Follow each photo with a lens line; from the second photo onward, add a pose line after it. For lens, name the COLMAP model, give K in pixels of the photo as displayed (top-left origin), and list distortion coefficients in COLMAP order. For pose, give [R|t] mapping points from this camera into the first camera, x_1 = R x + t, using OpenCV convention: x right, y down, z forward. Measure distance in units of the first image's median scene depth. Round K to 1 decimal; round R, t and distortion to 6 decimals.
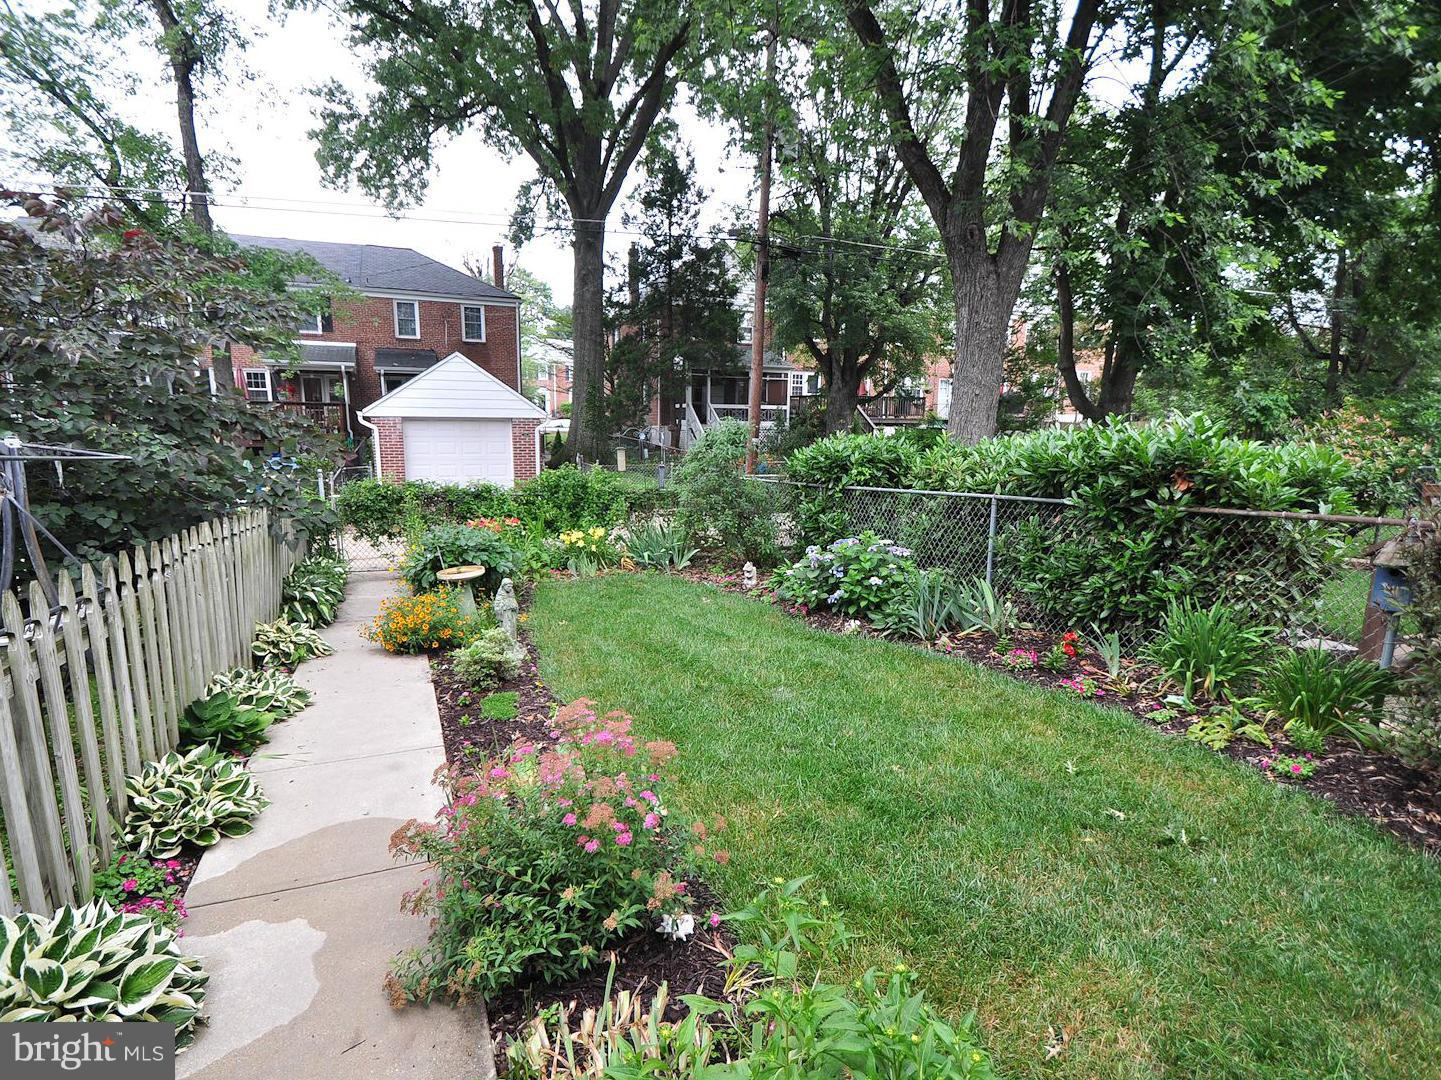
lens RADIAL K [[725.4, 0, 705.6], [0, 725.4, 544.8], [0, 0, 1]] dist [0.007019, -0.009206]
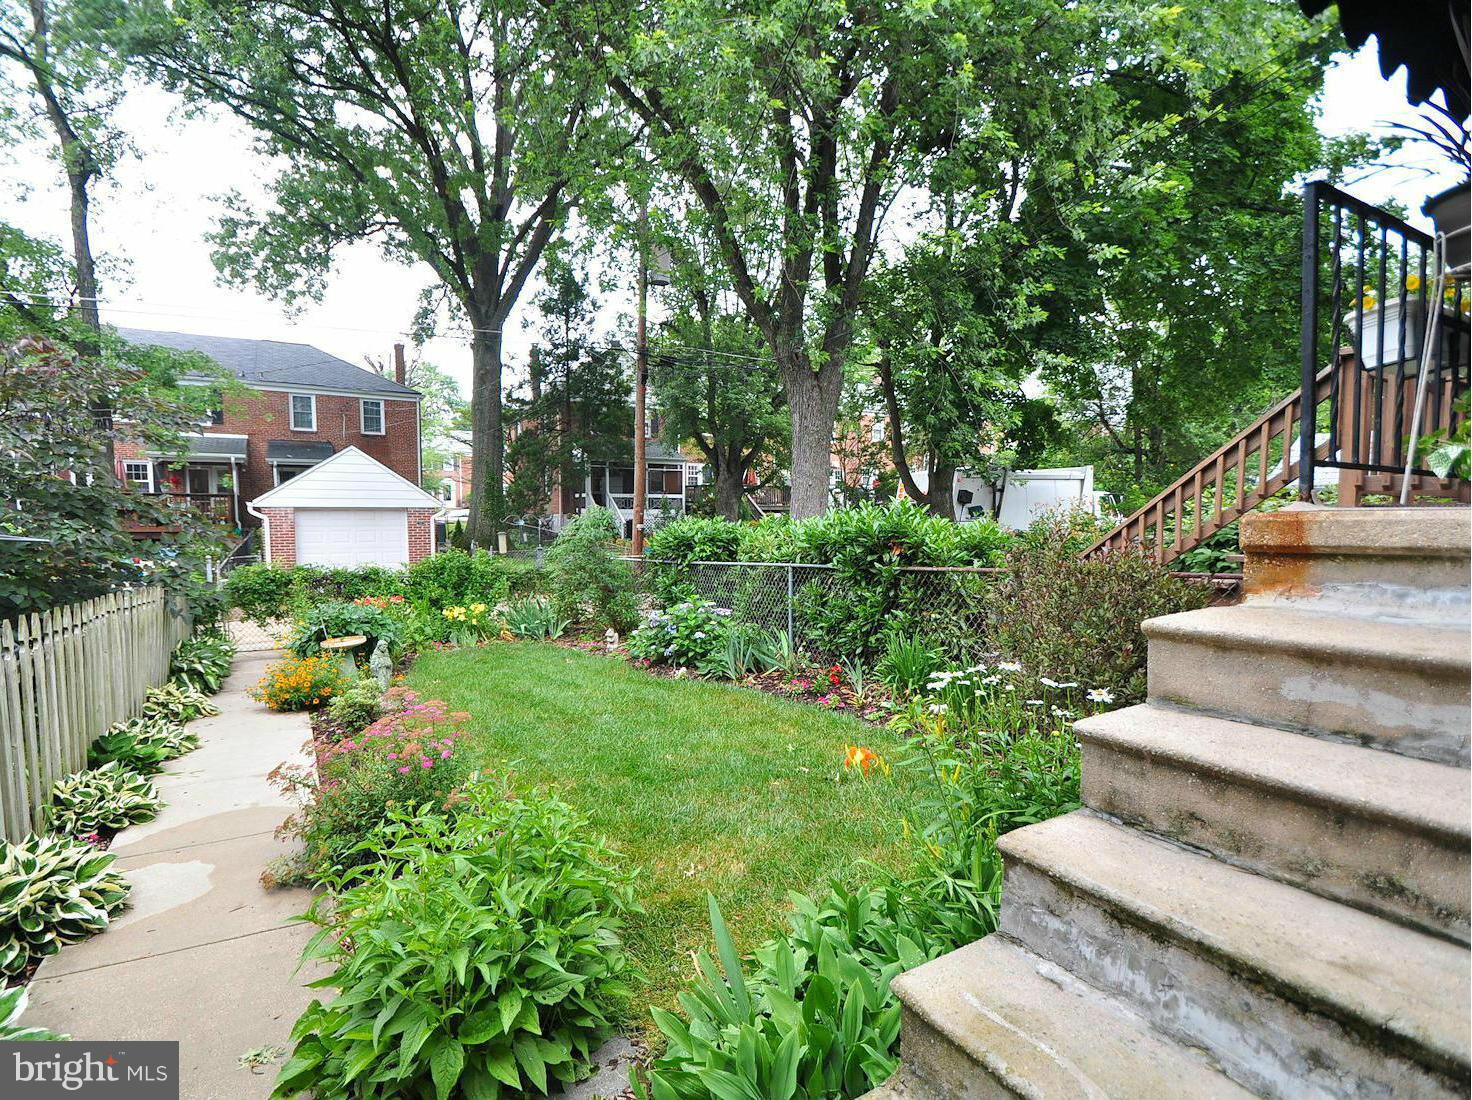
lens RADIAL K [[741.0, 0, 732.2], [0, 741.0, 561.6], [0, 0, 1]] dist [0.007019, -0.009206]
pose [[0.990423, -0.016902, 0.137028, 0.084007], [0.030413, 0.994808, -0.097119, 0.035246], [-0.134675, 0.100357, 0.985795, -0.184215]]
